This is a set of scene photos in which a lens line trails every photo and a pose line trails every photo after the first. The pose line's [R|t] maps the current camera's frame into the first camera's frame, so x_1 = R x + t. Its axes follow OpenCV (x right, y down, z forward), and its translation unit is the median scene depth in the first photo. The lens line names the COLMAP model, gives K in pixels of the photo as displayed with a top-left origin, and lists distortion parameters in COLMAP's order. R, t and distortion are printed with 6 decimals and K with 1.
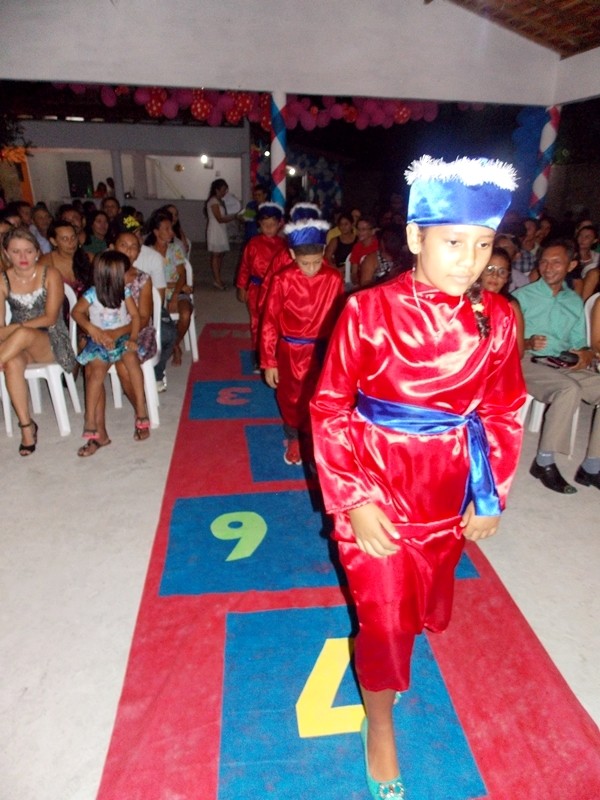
lens RADIAL K [[516.6, 0, 297.6], [0, 516.6, 404.4], [0, 0, 1]] dist [-0.005022, -0.000239]
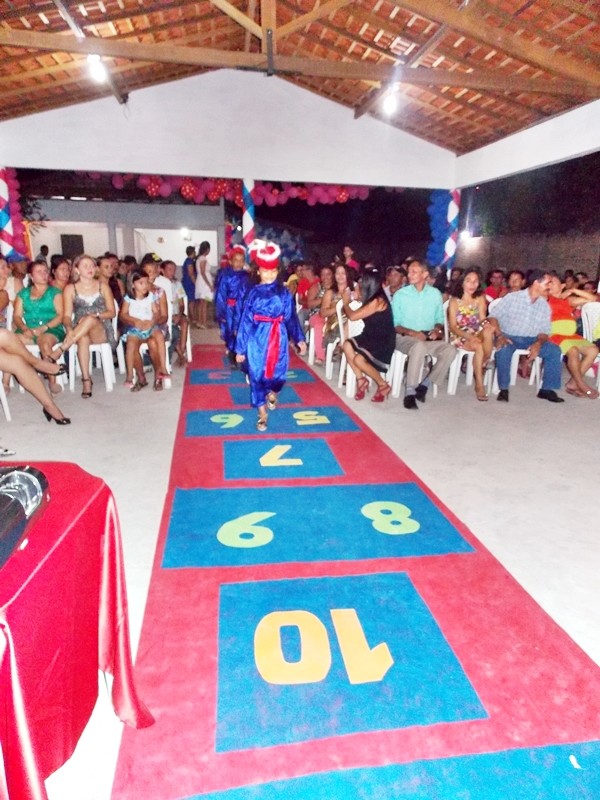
lens RADIAL K [[516.6, 0, 297.6], [0, 516.6, 404.4], [0, 0, 1]] dist [-0.005022, -0.000239]
pose [[0.998459, -0.017223, 0.052749, 0.009377], [0.024009, 0.991110, -0.130862, 0.138059], [-0.050026, 0.131927, 0.989996, -0.230388]]
